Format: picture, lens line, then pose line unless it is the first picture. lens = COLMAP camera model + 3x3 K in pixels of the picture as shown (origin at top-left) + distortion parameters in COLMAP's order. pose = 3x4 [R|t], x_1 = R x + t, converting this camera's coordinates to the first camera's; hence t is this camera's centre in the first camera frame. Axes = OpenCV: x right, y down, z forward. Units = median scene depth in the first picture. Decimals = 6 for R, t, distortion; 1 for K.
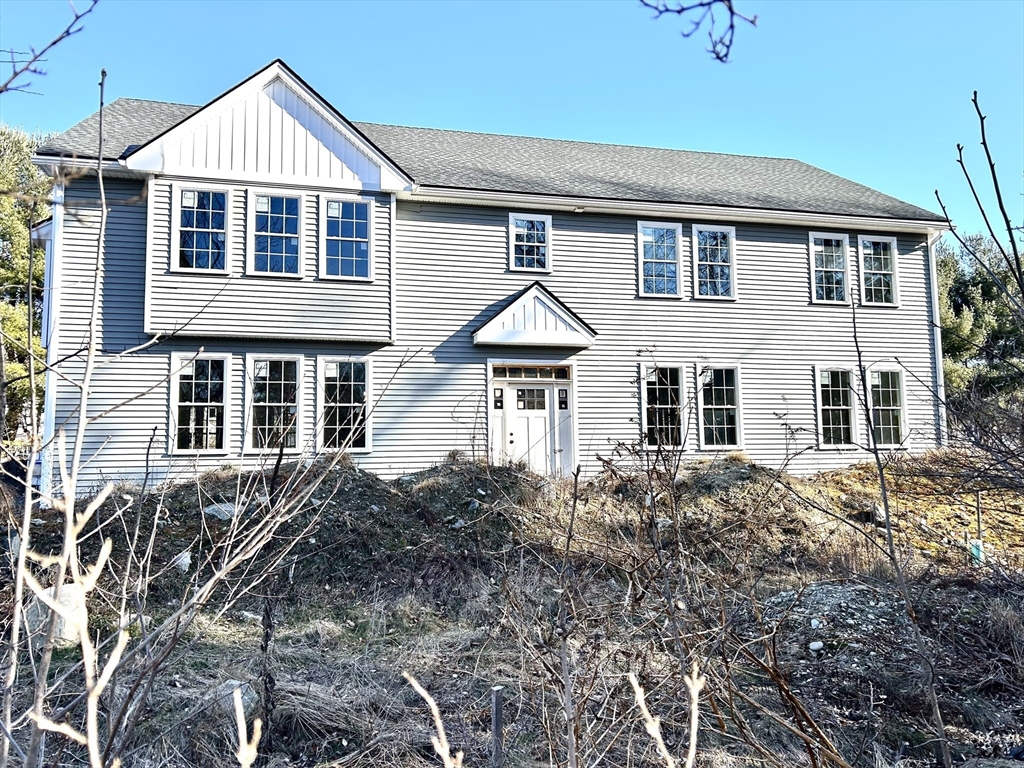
lens RADIAL K [[773.8, 0, 495.0], [0, 773.8, 397.0], [0, 0, 1]] dist [0.054277, -0.063463]
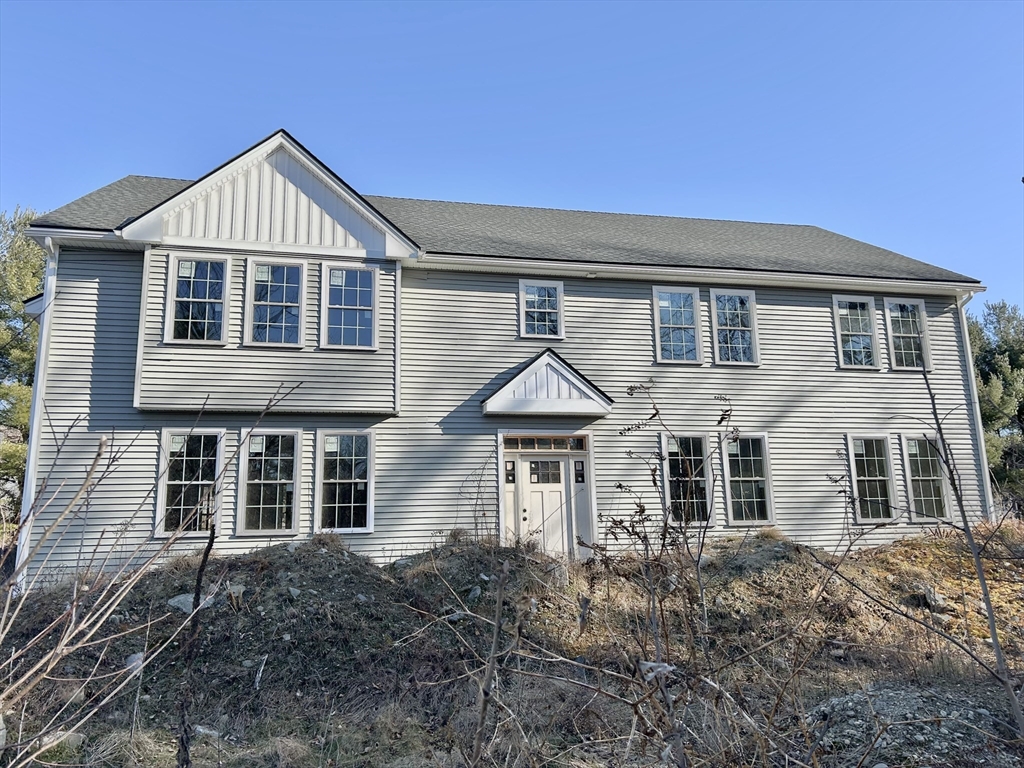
lens RADIAL K [[773.8, 0, 507.3], [0, 773.8, 391.1], [0, 0, 1]] dist [0.054277, -0.063463]
pose [[0.999801, -0.013704, -0.014488, 0.016788], [0.012107, 0.994392, -0.105058, 0.002948], [0.015846, 0.104862, 0.994361, 0.059504]]
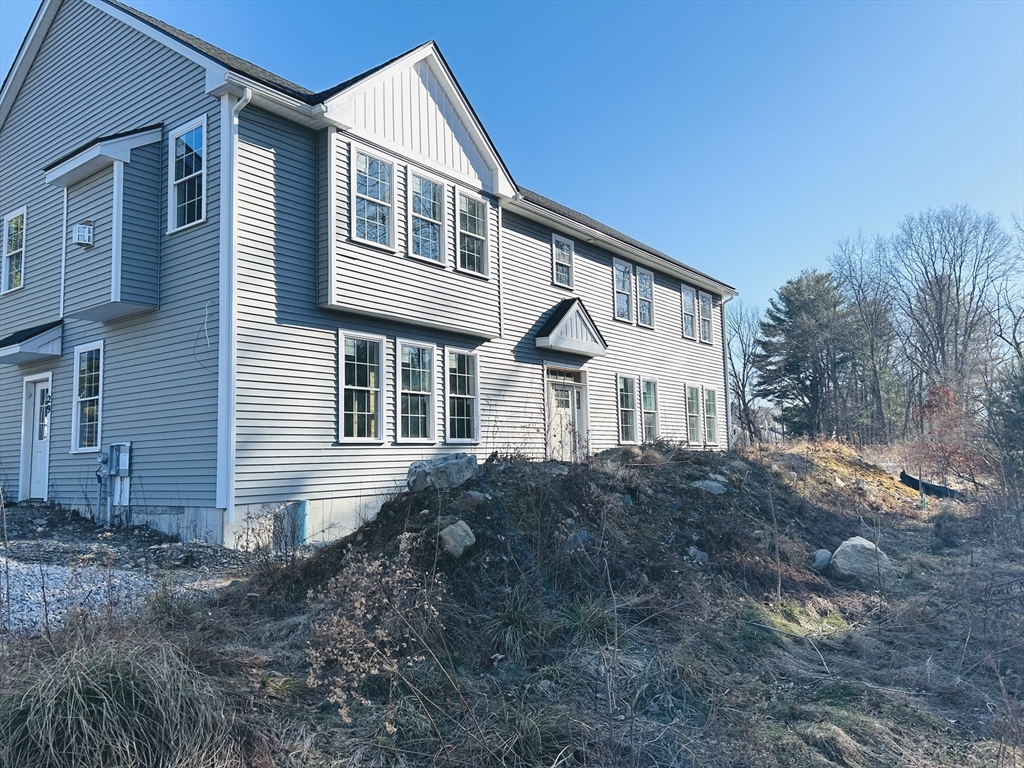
lens RADIAL K [[773.8, 0, 511.9], [0, 773.8, 381.6], [0, 0, 1]] dist [0.054277, -0.063463]
pose [[0.766146, 0.064260, 0.639446, -0.795172], [-0.060124, 0.997792, -0.028234, 0.015667], [-0.639848, -0.016815, 0.768318, 0.177883]]
